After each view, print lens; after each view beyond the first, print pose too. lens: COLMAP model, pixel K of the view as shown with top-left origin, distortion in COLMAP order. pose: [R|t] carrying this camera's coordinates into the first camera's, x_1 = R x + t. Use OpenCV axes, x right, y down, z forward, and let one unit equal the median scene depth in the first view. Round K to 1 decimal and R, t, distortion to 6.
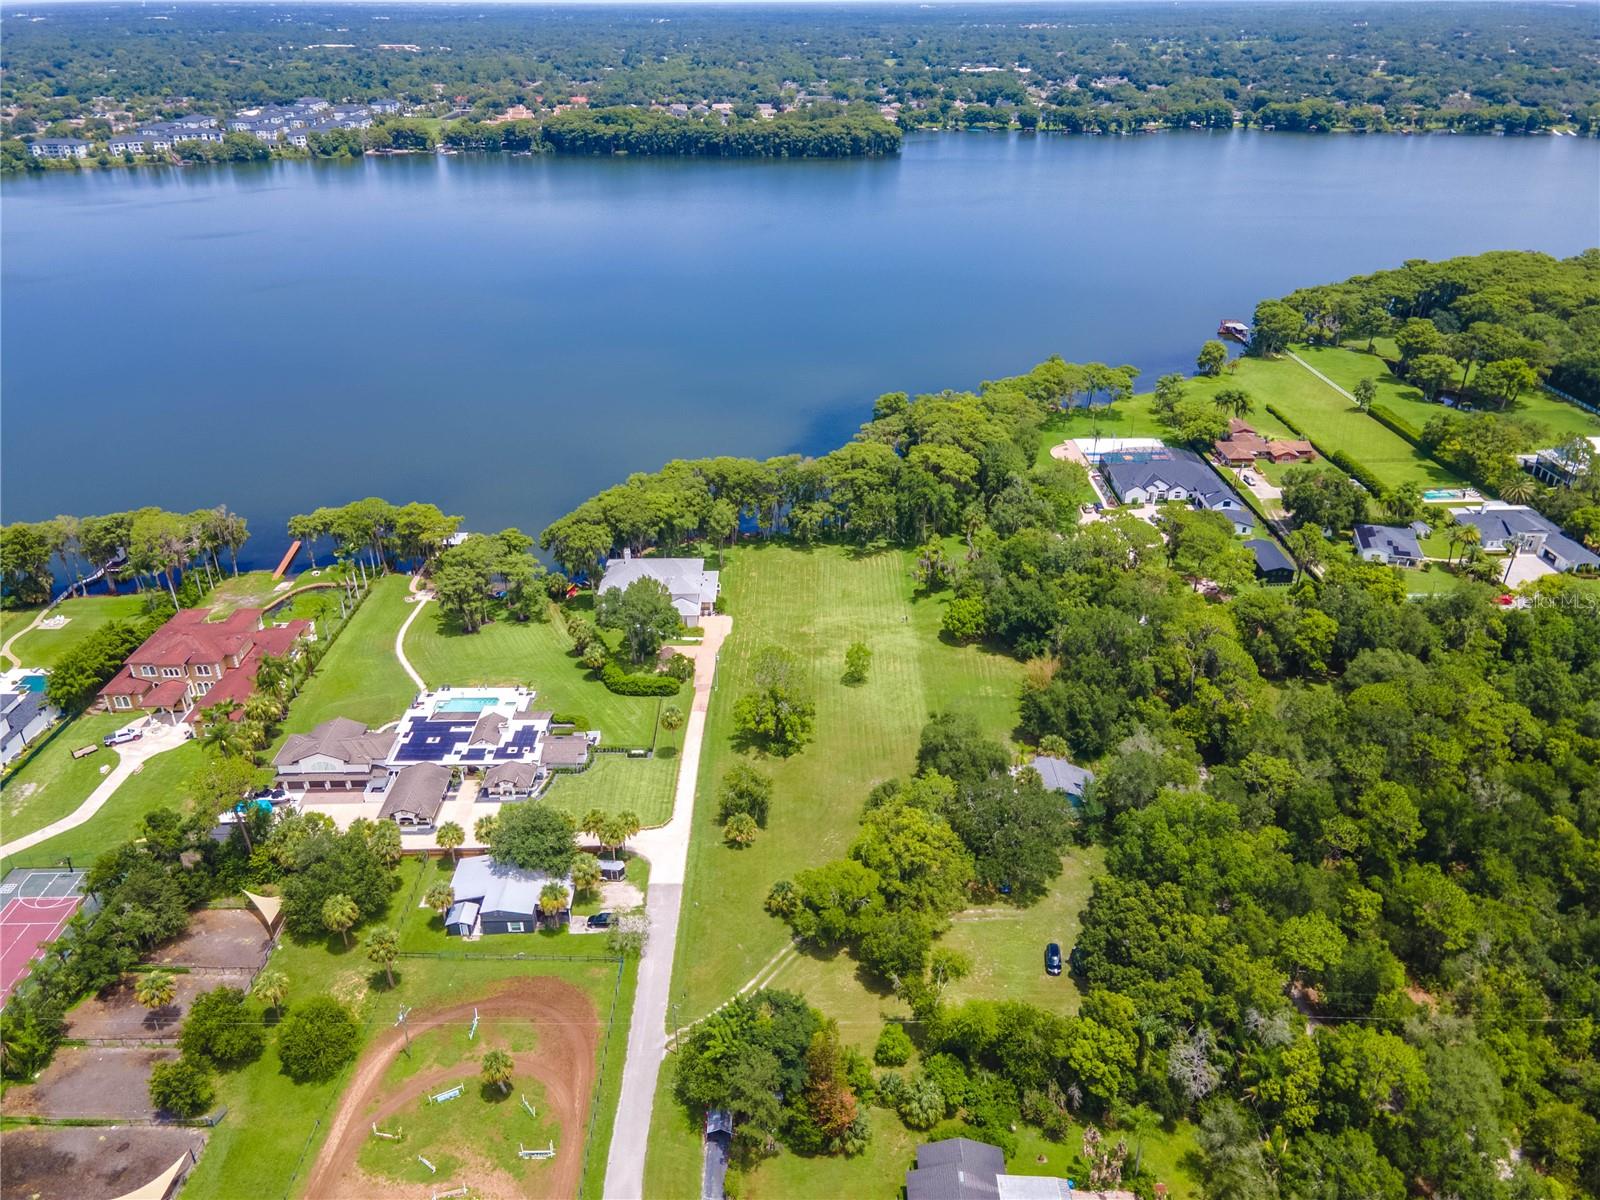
lens RADIAL K [[1171.5, 0, 793.9], [0, 1171.5, 593.9], [0, 0, 1]] dist [0.035943, 0.020755]
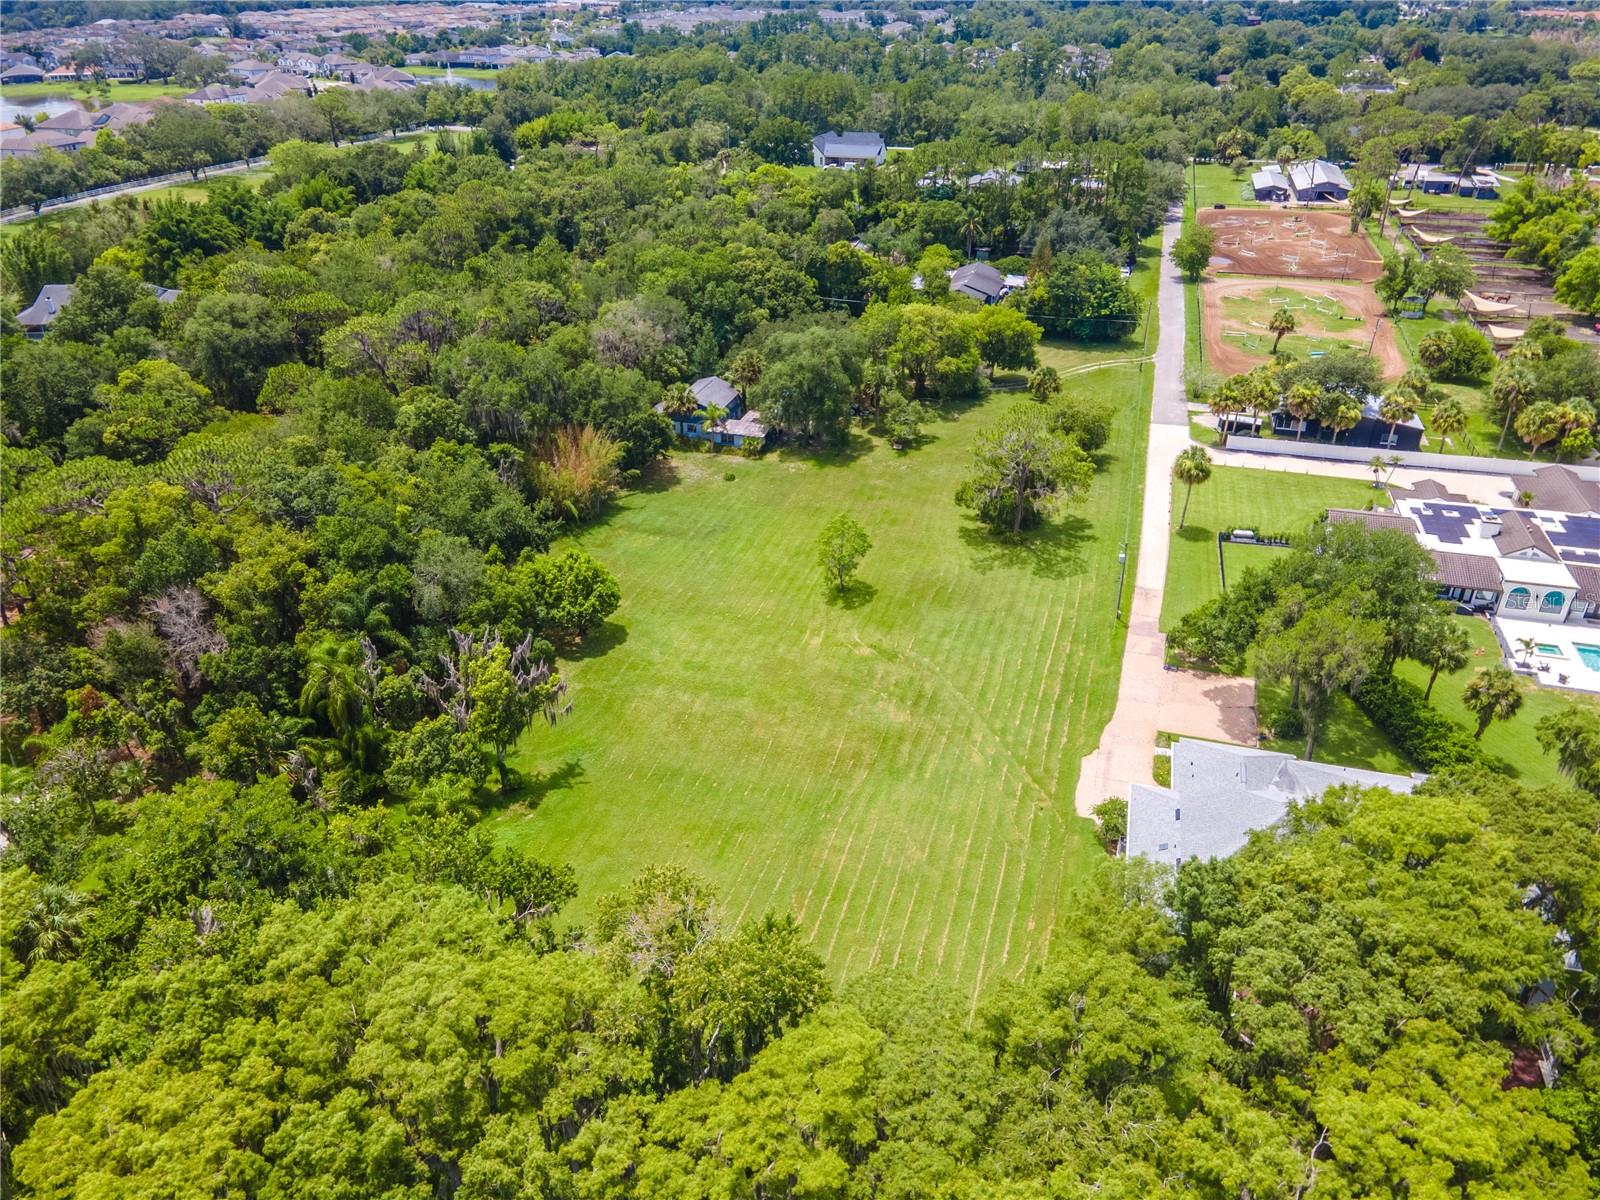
lens RADIAL K [[1171.5, 0, 794.5], [0, 1171.5, 599.4], [0, 0, 1]] dist [0.035943, 0.020755]
pose [[-0.959988, -0.125116, 0.250538, -0.047872], [0.134977, 0.577142, 0.805412, -0.295876], [-0.245365, 0.807002, -0.537162, 1.074815]]
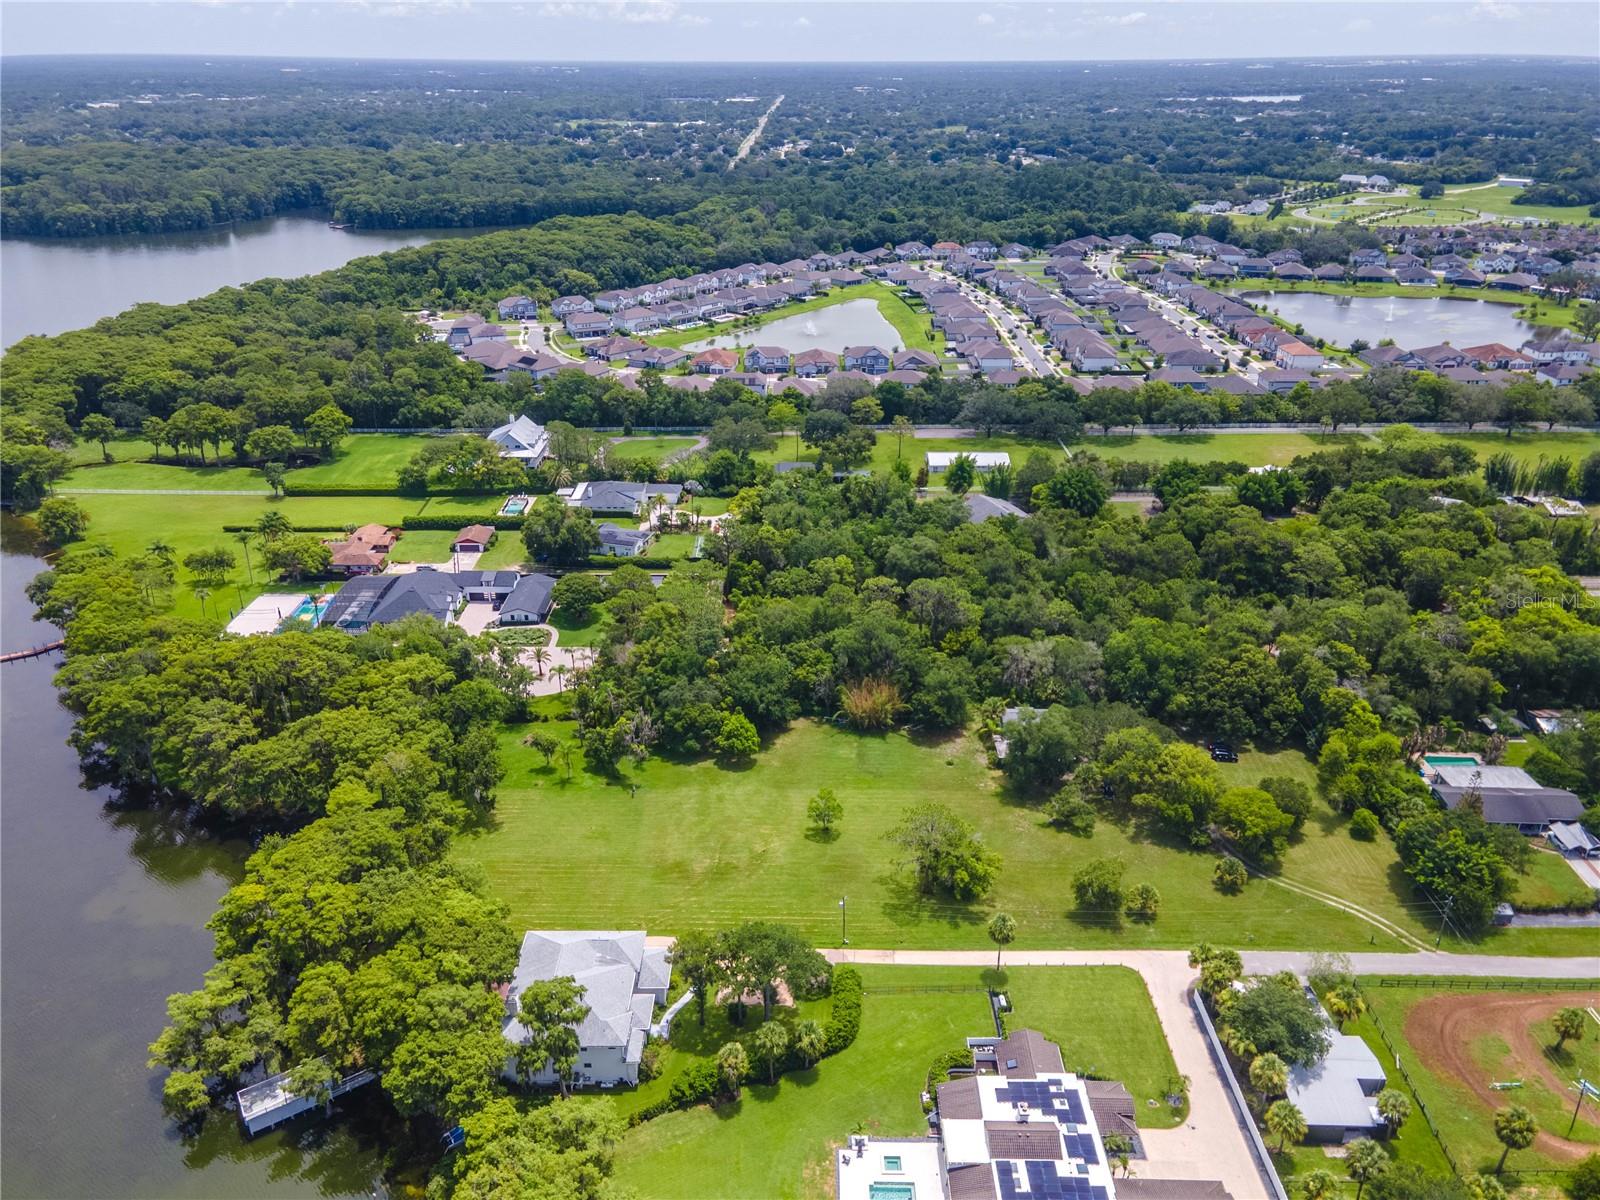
lens RADIAL K [[1171.5, 0, 794.5], [0, 1171.5, 603.2], [0, 0, 1]] dist [0.035943, 0.020755]
pose [[0.012693, -0.418522, 0.908118, -0.566105], [0.451520, 0.812726, 0.368248, -0.336668], [-0.892171, 0.405359, 0.199287, 0.641262]]
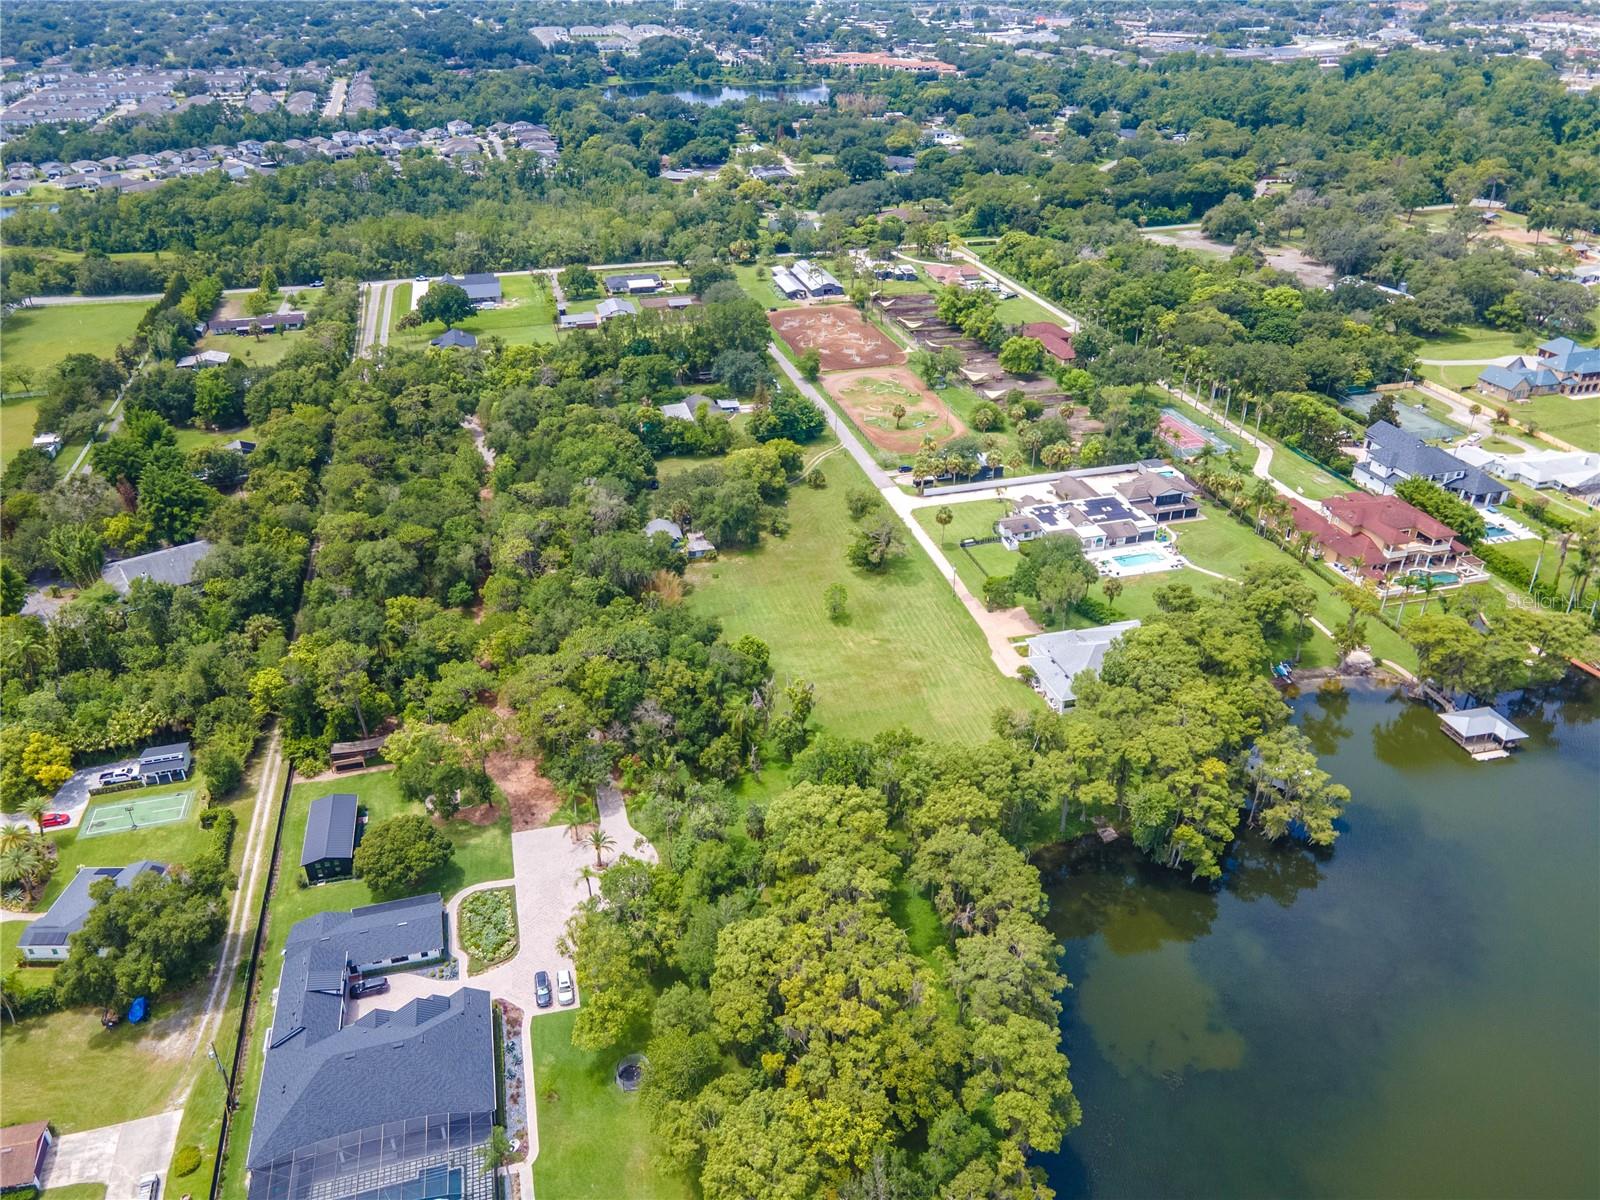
lens RADIAL K [[1171.5, 0, 802.8], [0, 1171.5, 600.8], [0, 0, 1]] dist [0.035943, 0.020755]
pose [[-0.964985, 0.142883, -0.219972, 0.263569], [-0.104586, 0.559481, 0.822218, -0.675433], [0.240551, 0.816434, -0.524948, 1.280150]]
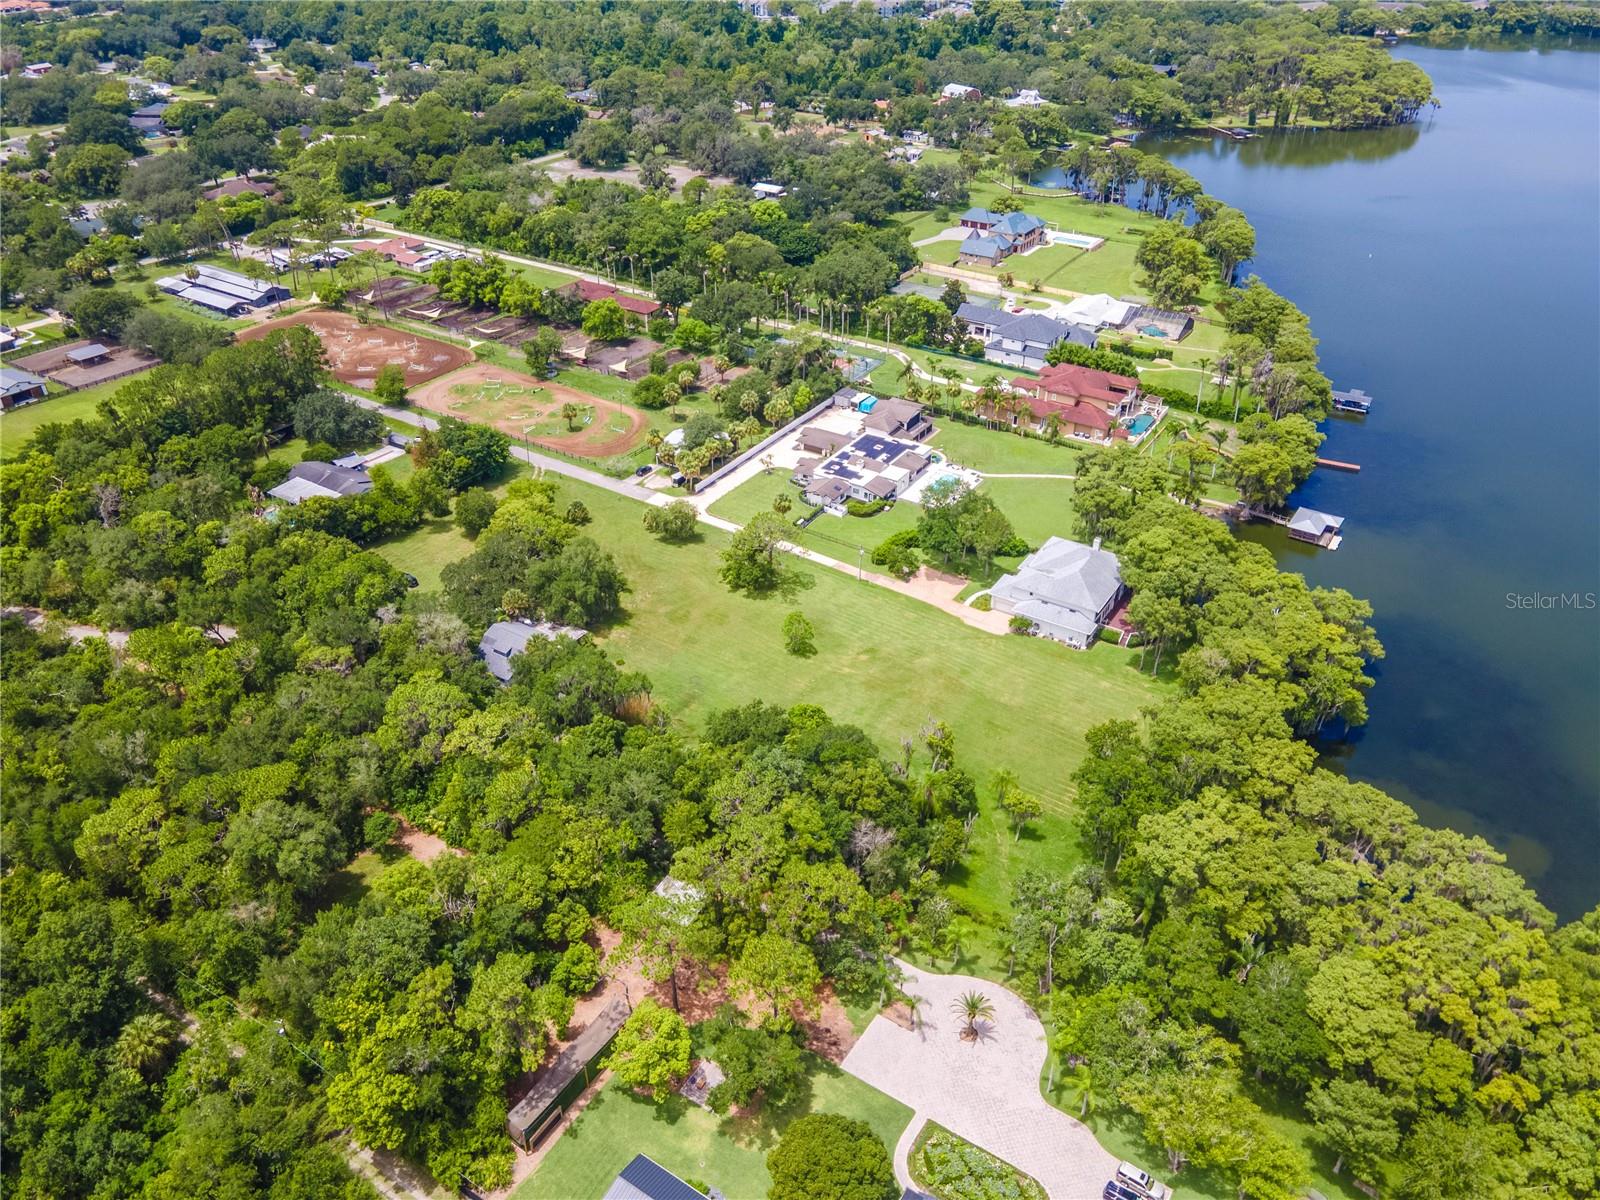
lens RADIAL K [[1171.5, 0, 795.7], [0, 1171.5, 586.7], [0, 0, 1]] dist [0.035943, 0.020755]
pose [[-0.540645, 0.457187, -0.706175, 0.572903], [-0.376661, 0.619038, 0.689143, -0.497810], [0.752216, 0.638571, -0.162476, 0.928161]]
